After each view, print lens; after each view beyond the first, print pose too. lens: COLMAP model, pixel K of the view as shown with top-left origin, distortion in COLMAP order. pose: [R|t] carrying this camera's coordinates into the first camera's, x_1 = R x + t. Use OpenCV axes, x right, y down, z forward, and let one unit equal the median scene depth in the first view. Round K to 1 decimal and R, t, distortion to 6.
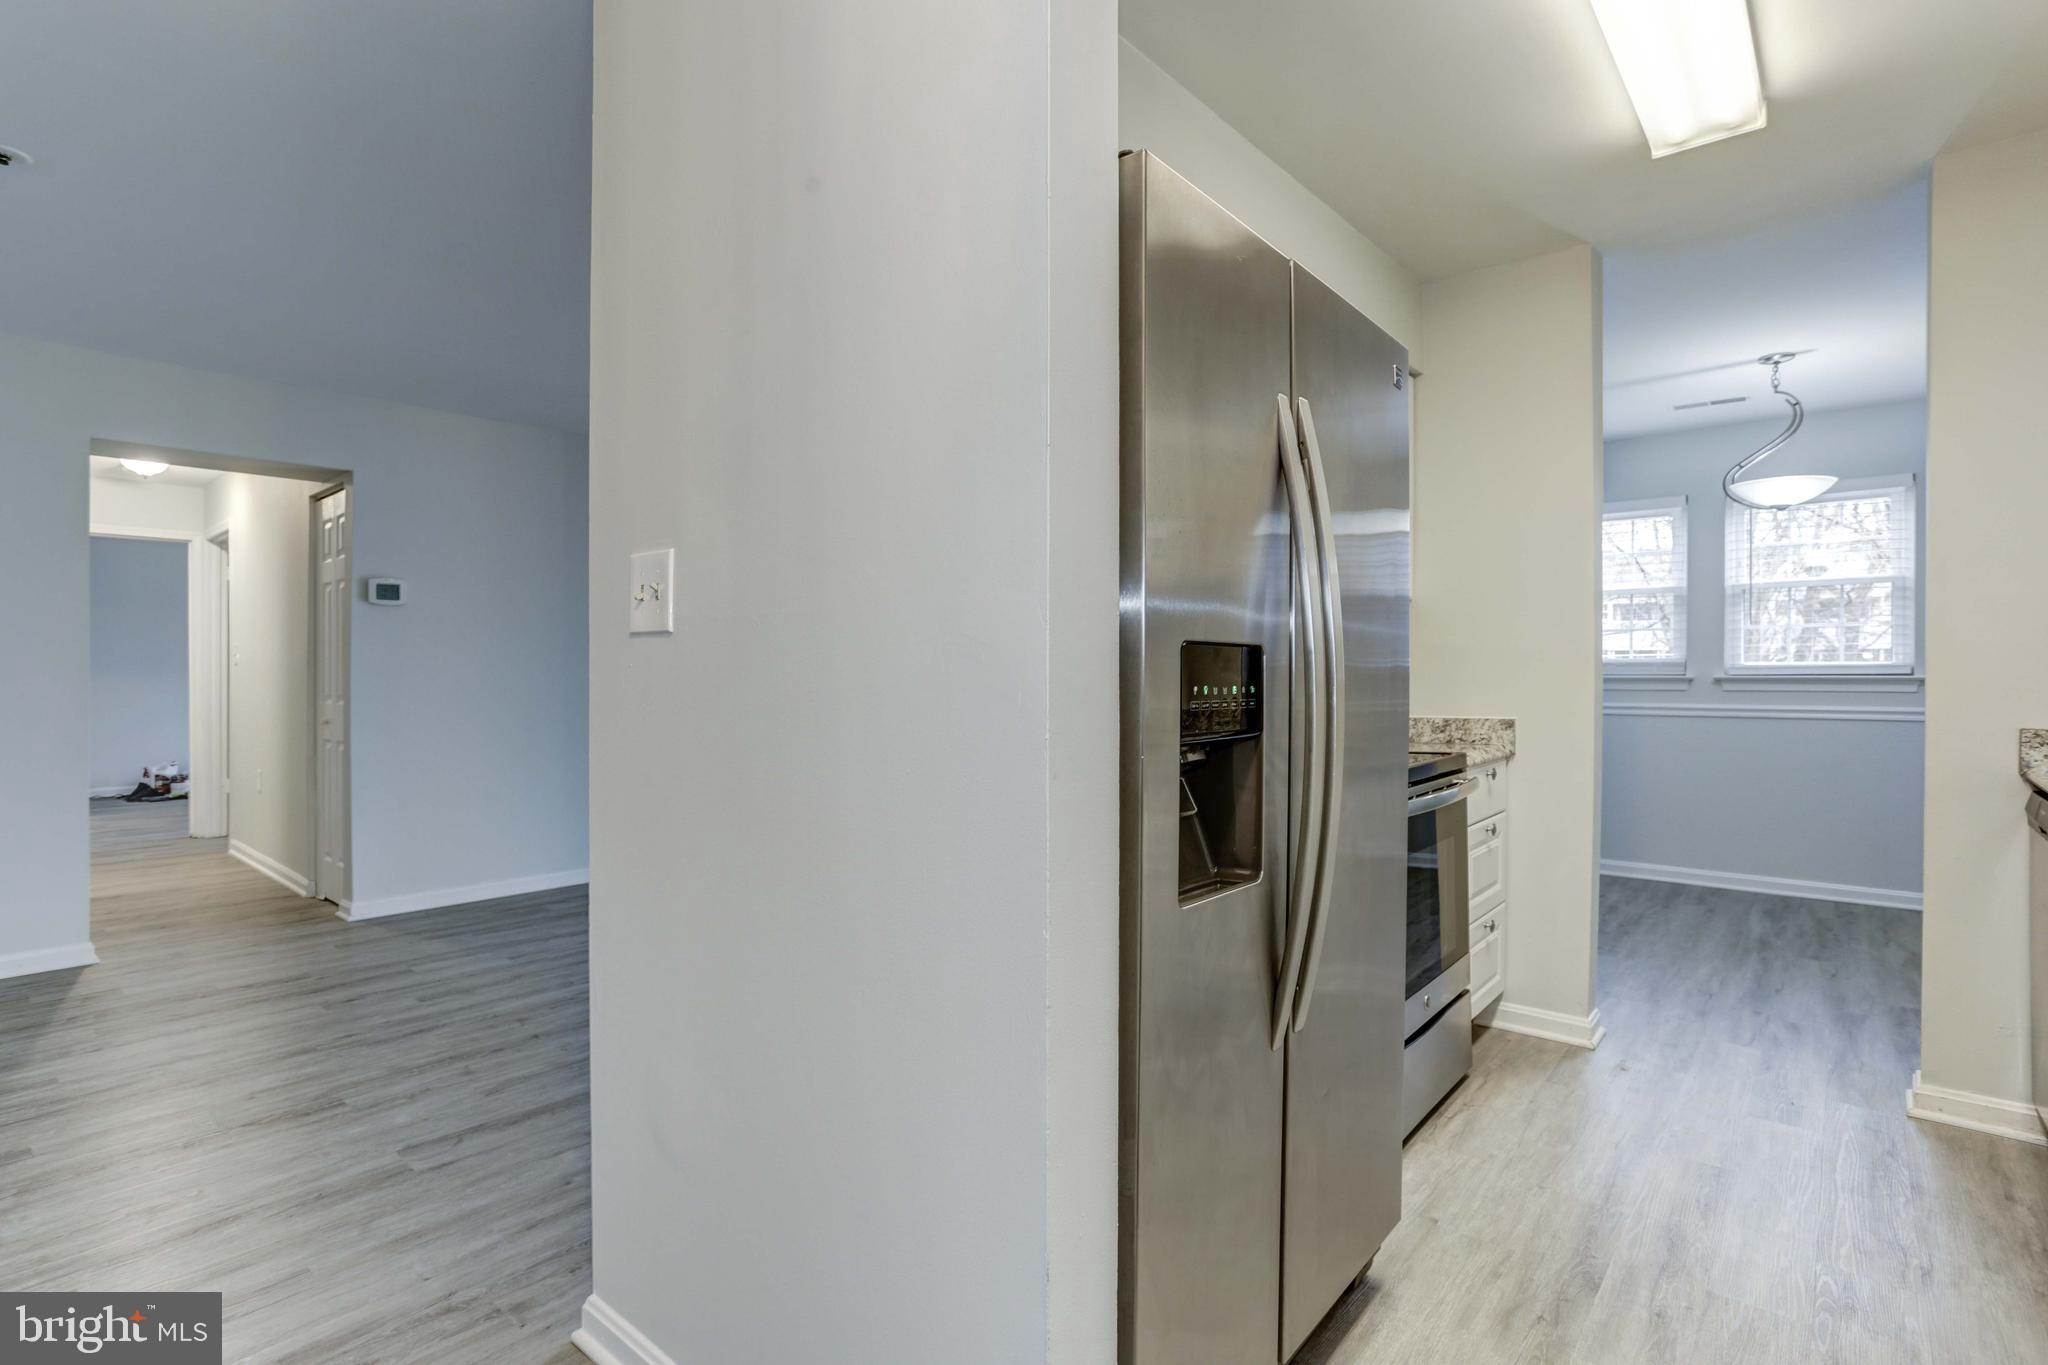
lens RADIAL K [[999.8, 0, 1013.4], [0, 999.8, 683.4], [0, 0, 1]] dist [-0.052873, 0.023343]
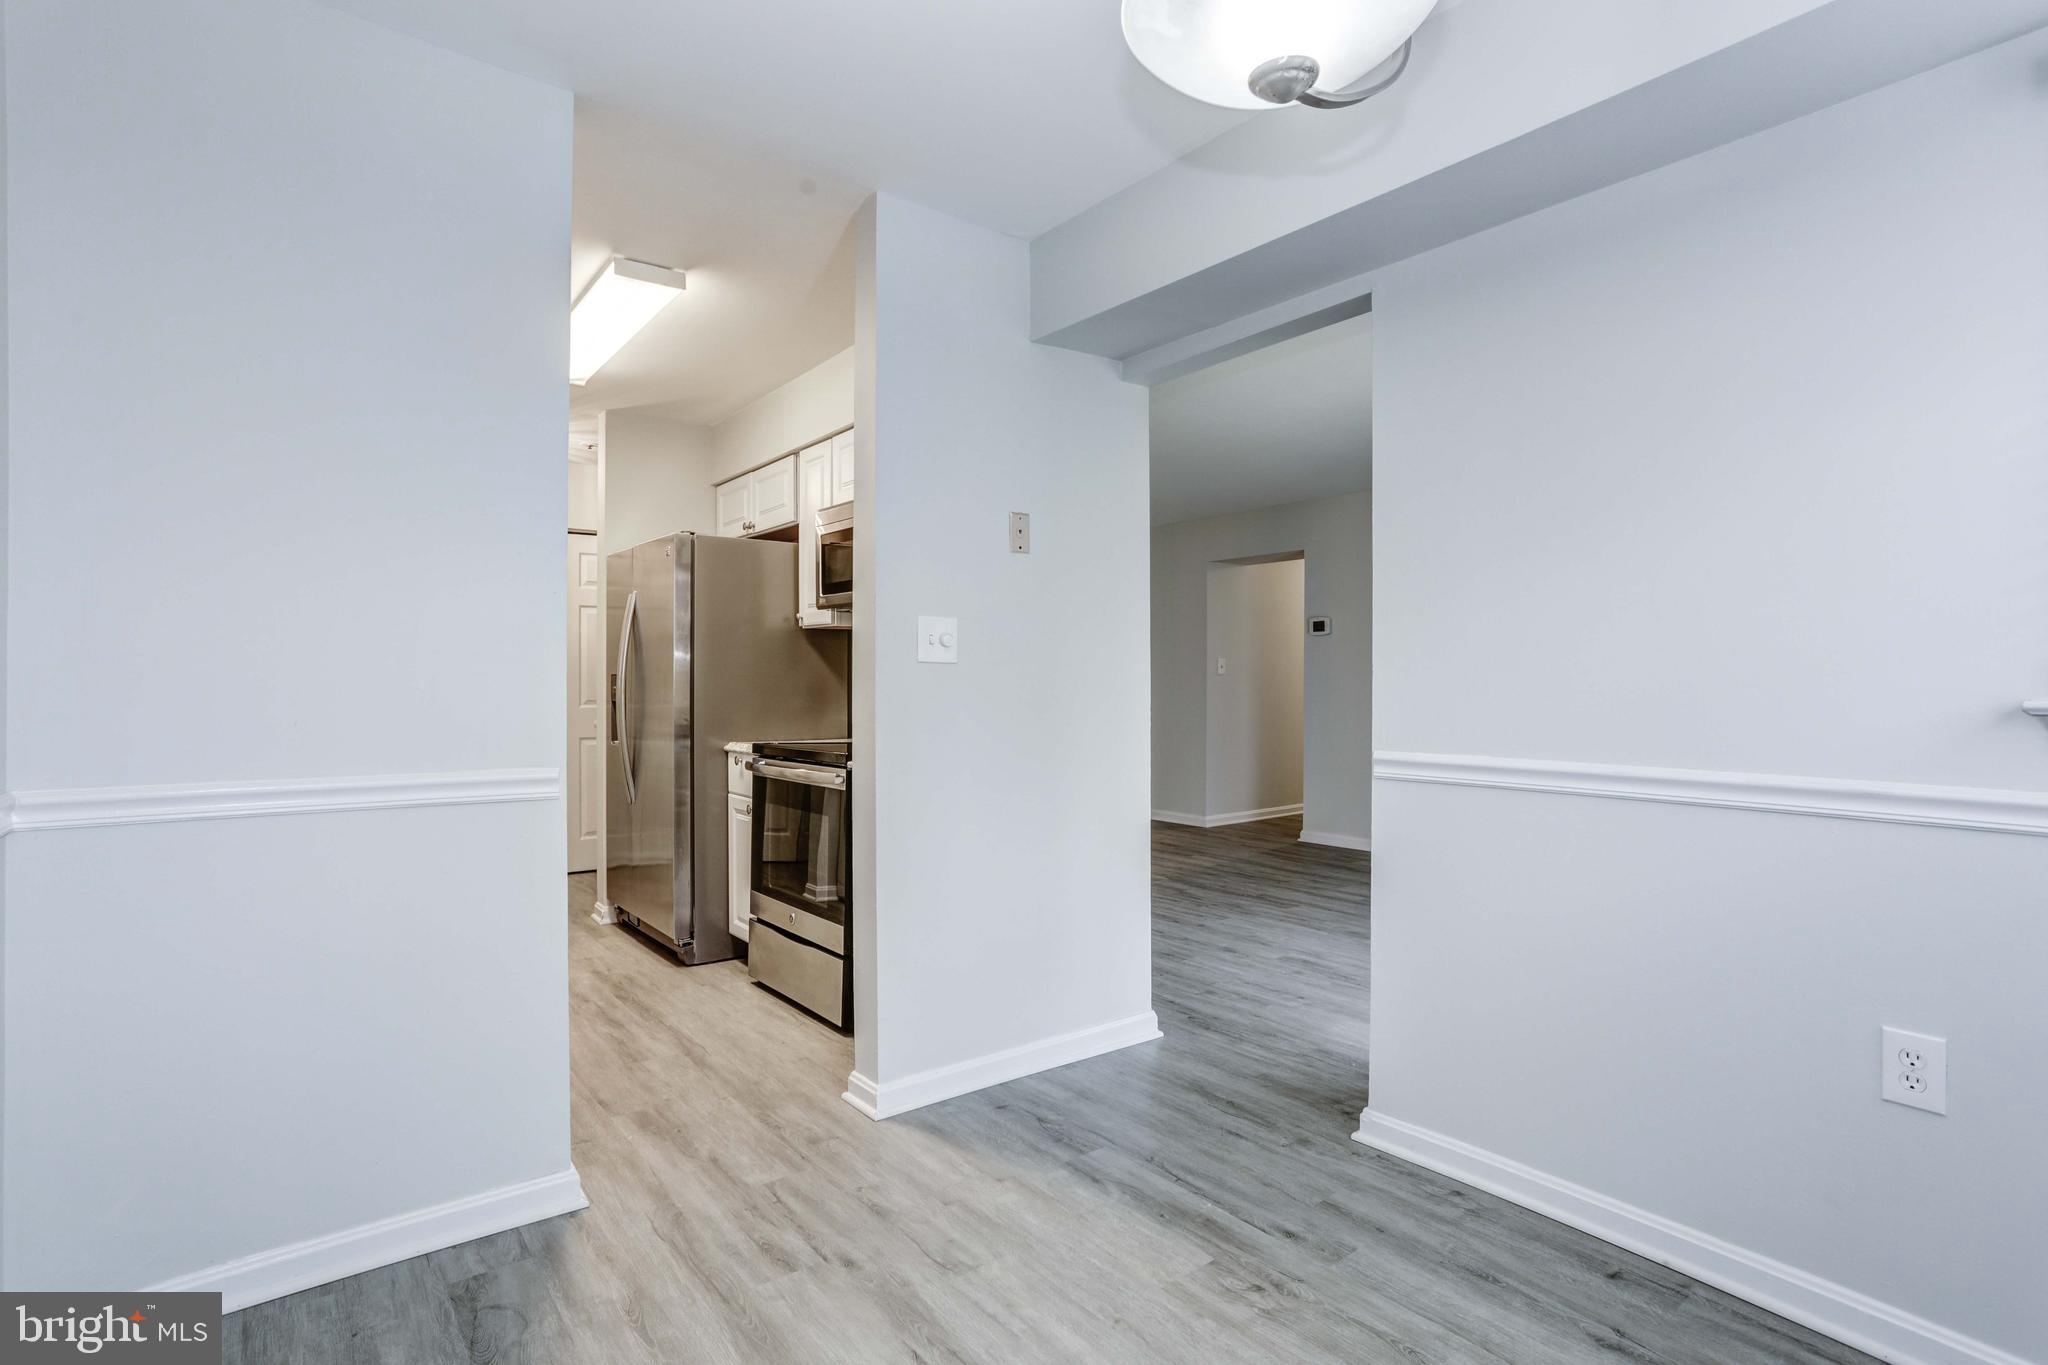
lens RADIAL K [[999.8, 0, 1016.1], [0, 999.8, 681.8], [0, 0, 1]] dist [-0.052873, 0.023343]
pose [[-0.205316, 0.001850, -0.978694, 1.359407], [-0.010892, 0.999932, 0.004175, -0.017873], [0.978635, 0.011518, -0.205282, 1.250025]]
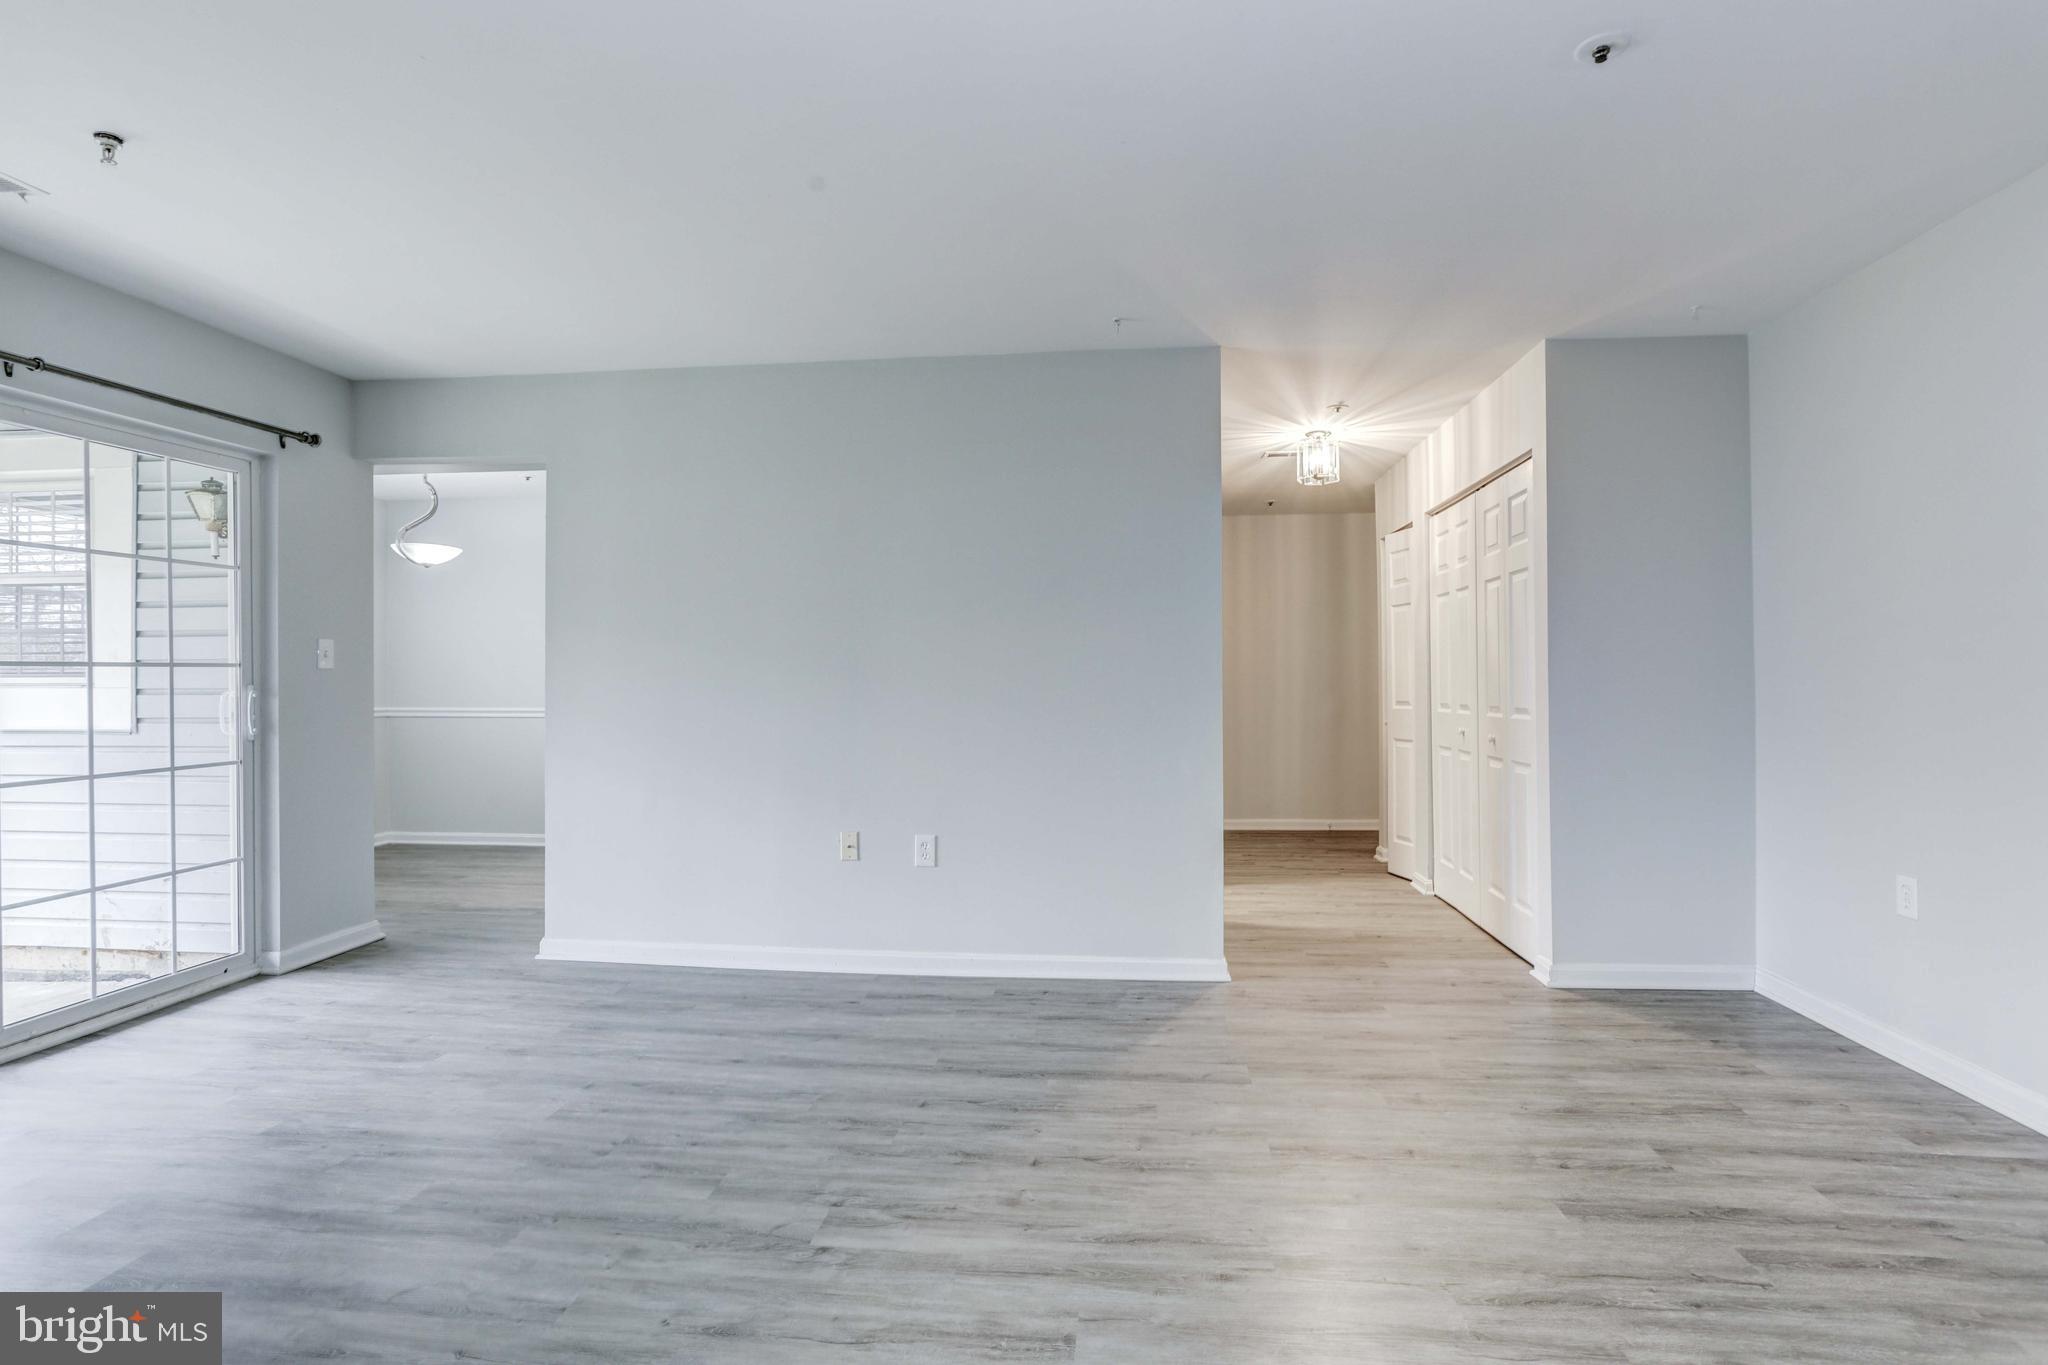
lens RADIAL K [[999.8, 0, 1026.1], [0, 999.8, 685.1], [0, 0, 1]] dist [-0.052873, 0.023343]
pose [[-0.568144, 0.003195, 0.822923, -1.073378], [0.010600, 0.999938, 0.003436, -0.008491], [-0.822861, 0.010675, -0.568142, 1.391893]]
